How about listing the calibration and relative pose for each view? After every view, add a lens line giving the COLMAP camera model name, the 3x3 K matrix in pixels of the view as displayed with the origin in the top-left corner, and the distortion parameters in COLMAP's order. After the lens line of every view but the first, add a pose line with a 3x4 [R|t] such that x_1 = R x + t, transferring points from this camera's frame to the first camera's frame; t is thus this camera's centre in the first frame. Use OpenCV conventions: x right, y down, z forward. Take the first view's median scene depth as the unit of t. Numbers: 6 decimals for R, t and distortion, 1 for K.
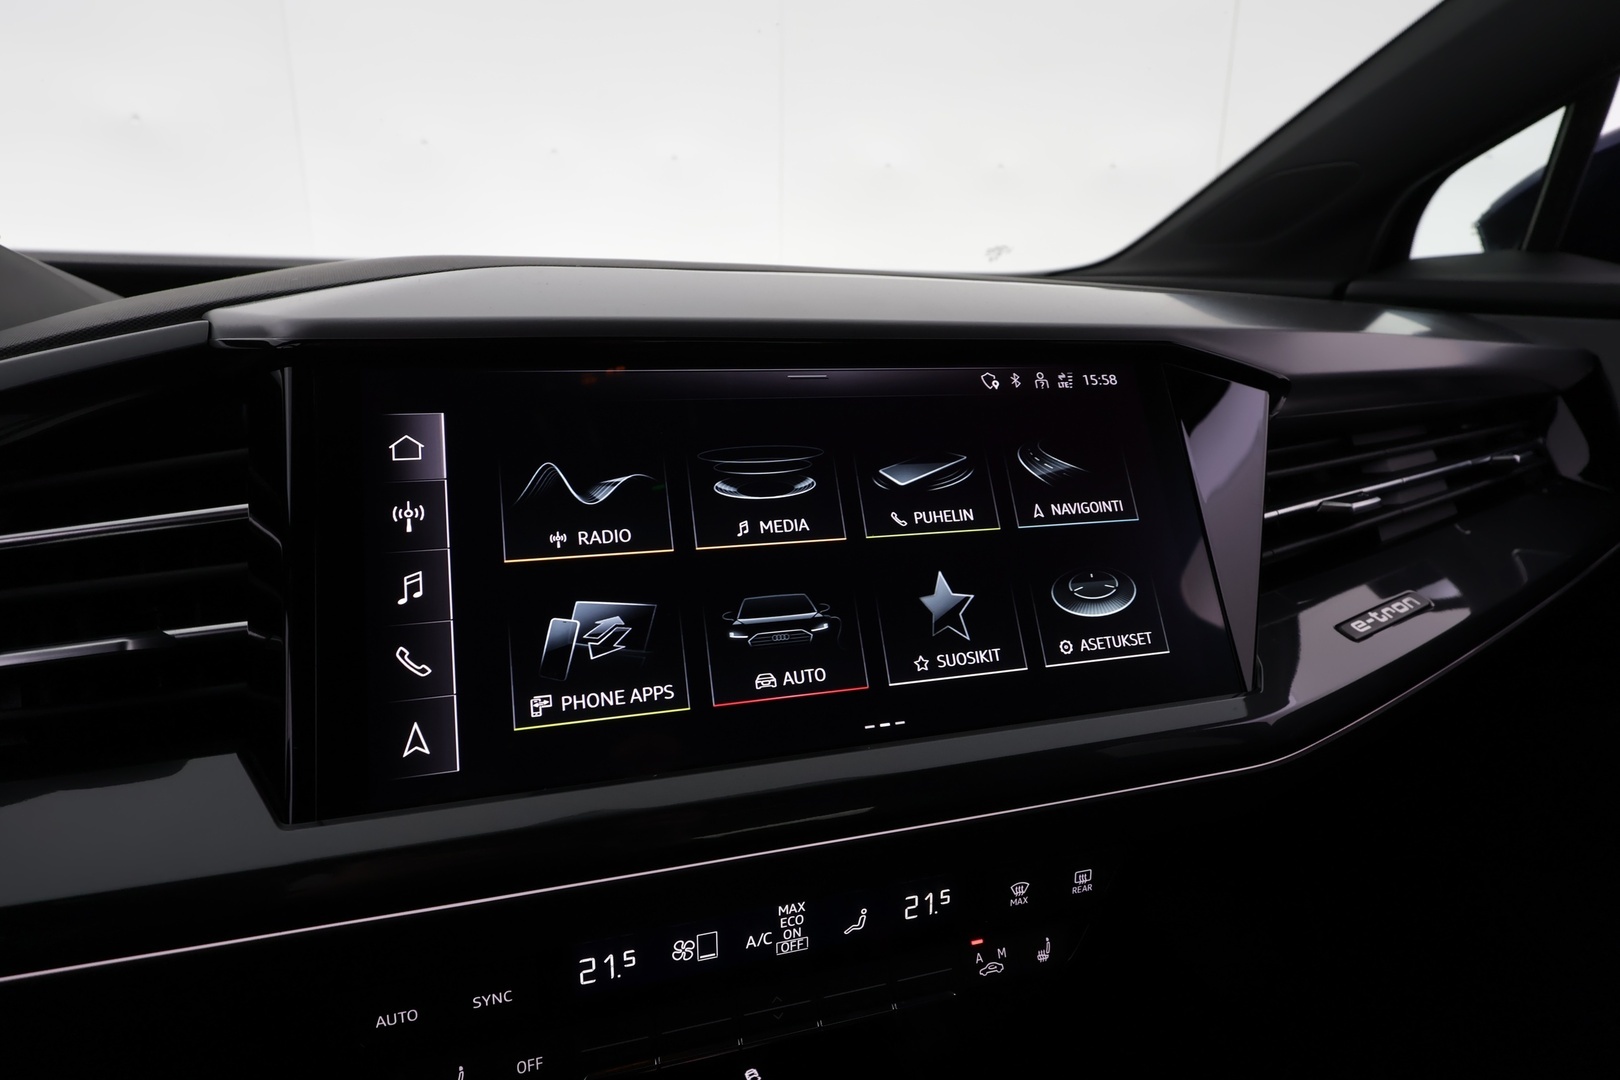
lens RADIAL K [[904.3, 0, 816.9], [0, 904.3, 545.8], [0, 0, 1]] dist [0.003492, 0.003959]
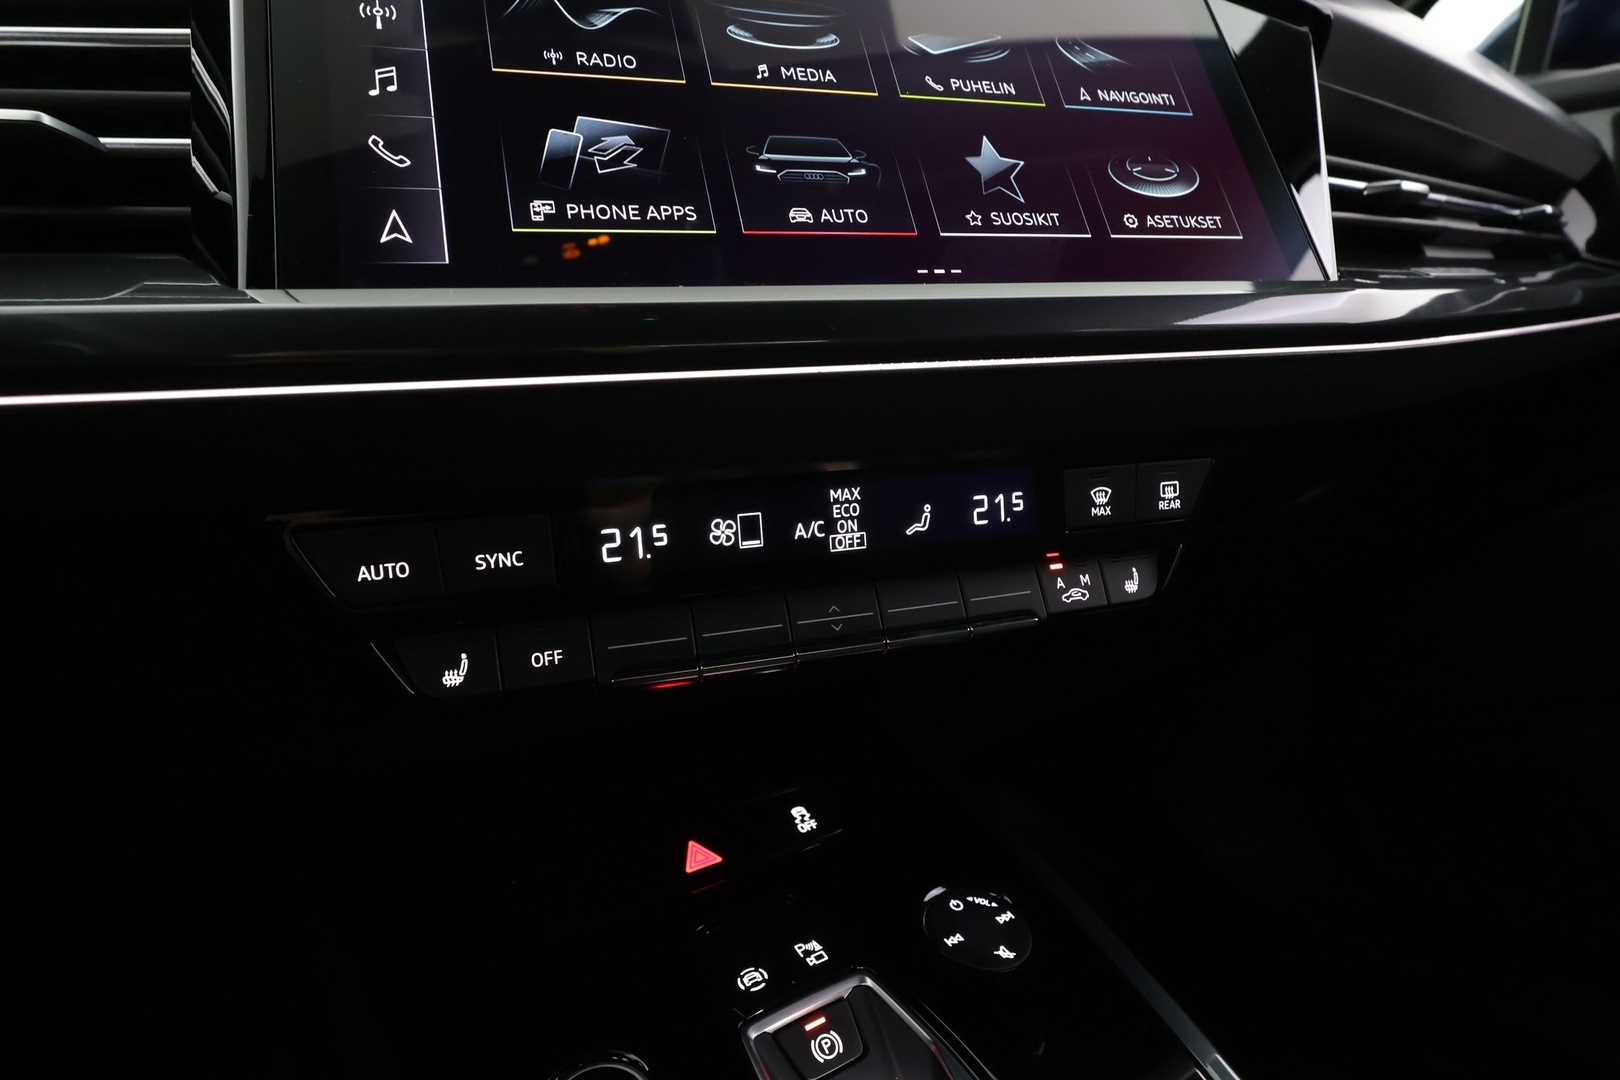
lens RADIAL K [[904.3, 0, 817.0], [0, 904.3, 537.7], [0, 0, 1]] dist [0.003492, 0.003959]
pose [[0.997925, -0.060903, 0.020902, -0.070915], [0.062175, 0.995826, -0.066820, 0.471469], [-0.016746, 0.067981, 0.997546, 0.141743]]
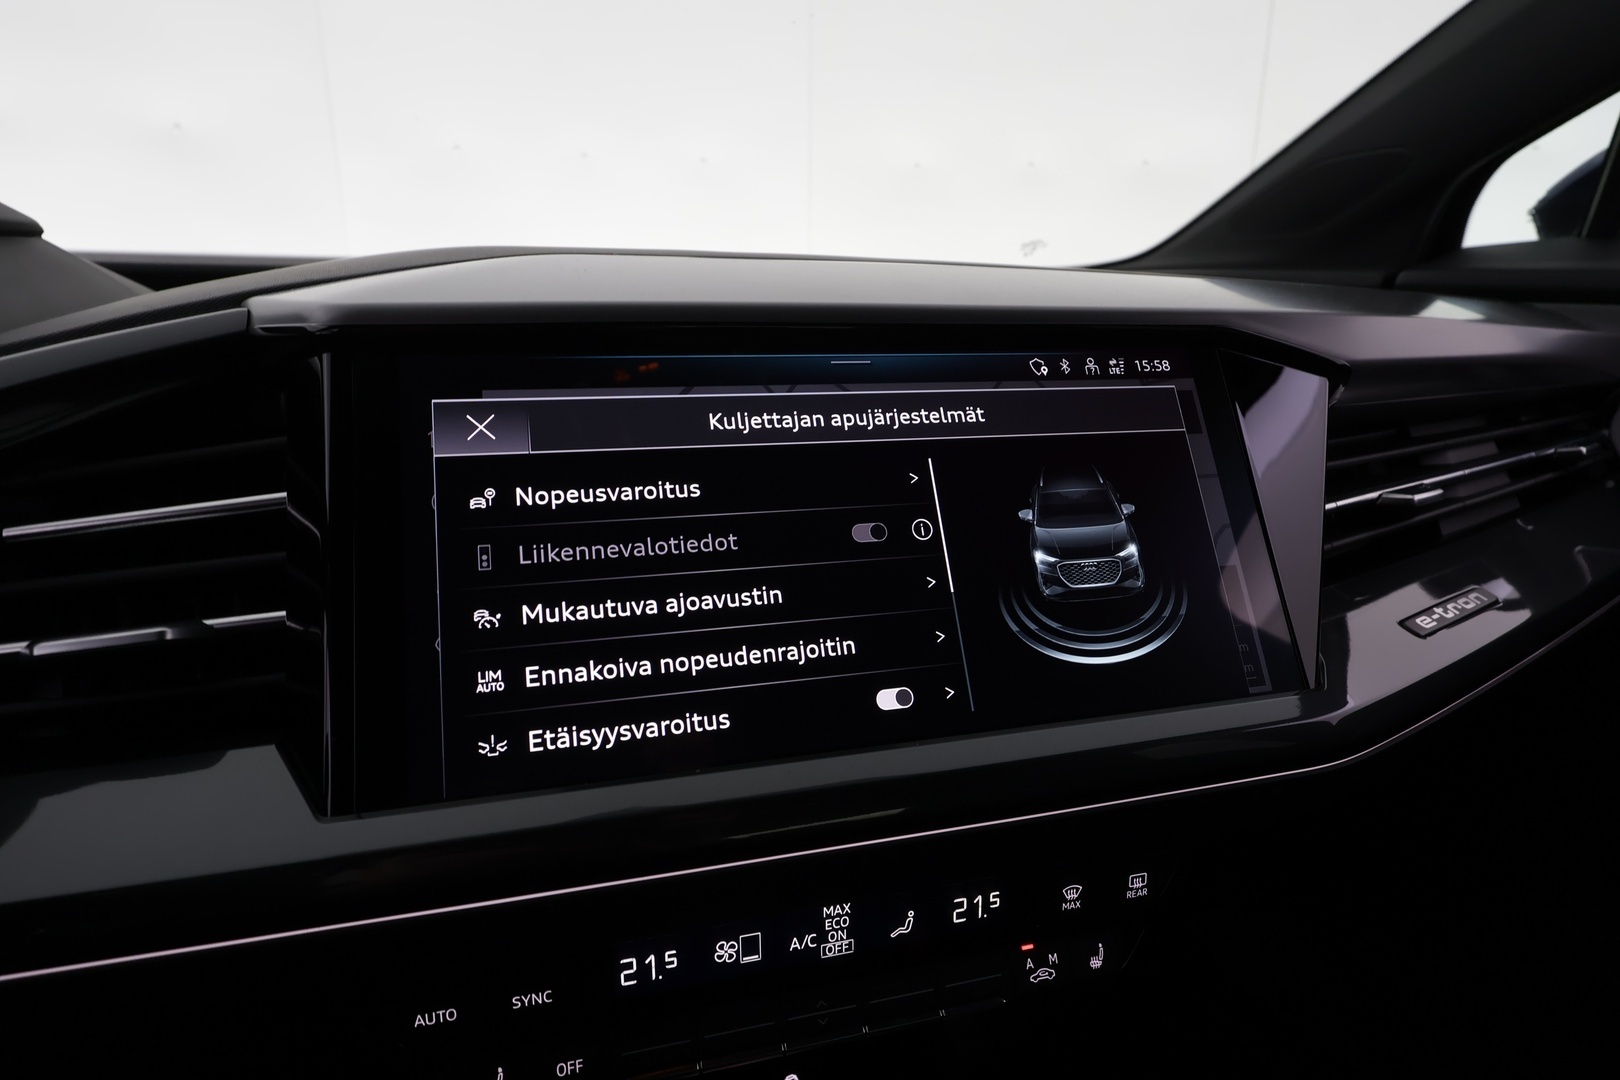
lens RADIAL K [[904.3, 0, 817.4], [0, 904.3, 545.6], [0, 0, 1]] dist [0.003492, 0.003959]
pose [[0.999587, -0.000202, -0.028742, -0.019713], [0.000125, 0.999996, -0.002678, 0.012693], [0.028743, 0.002674, 0.999583, 0.028401]]
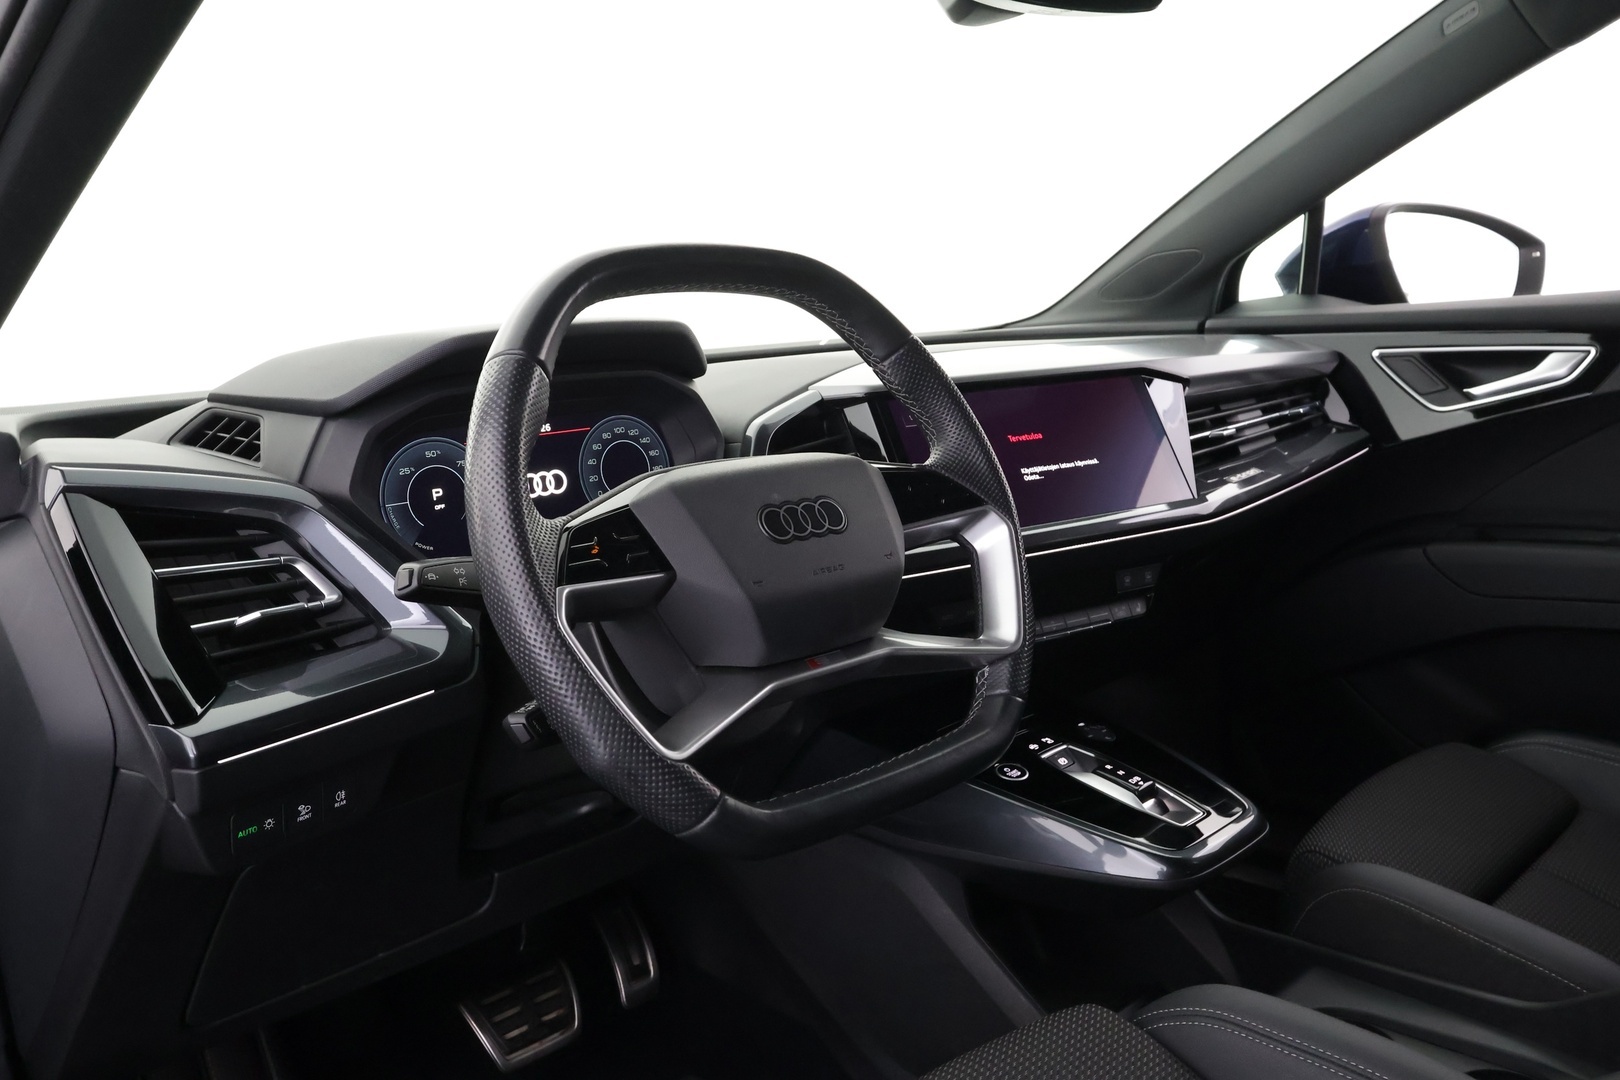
lens RADIAL K [[1179.4, 0, 852.0], [0, 1179.4, 528.8], [0, 0, 1]] dist [0.024415, -0.001741]
pose [[0.971552, -0.113023, 0.208117, -1.248641], [0.134542, 0.986601, -0.092286, 0.453400], [-0.194898, 0.117661, 0.973741, -2.183542]]
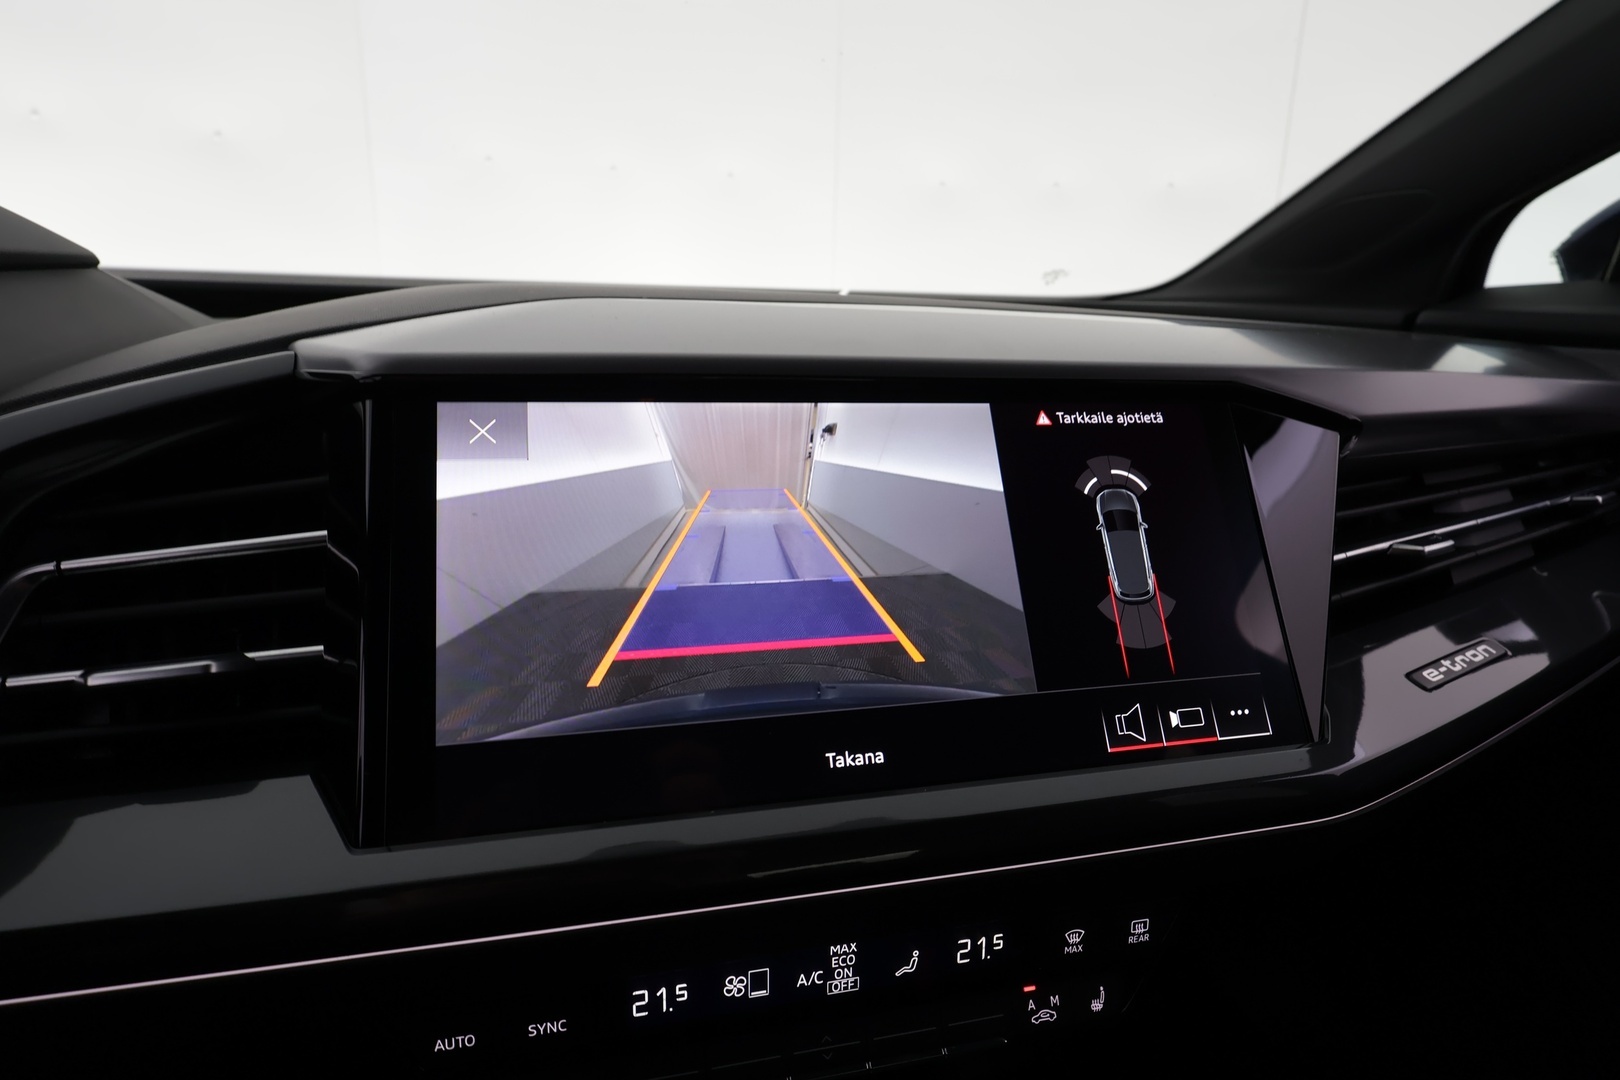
lens RADIAL K [[904.3, 0, 818.3], [0, 904.3, 544.2], [0, 0, 1]] dist [0.003492, 0.003959]
pose [[0.998620, 0.023382, -0.047023, -0.018202], [-0.024098, 0.999601, -0.014737, -0.026608], [0.046659, 0.015849, 0.998785, -0.003076]]
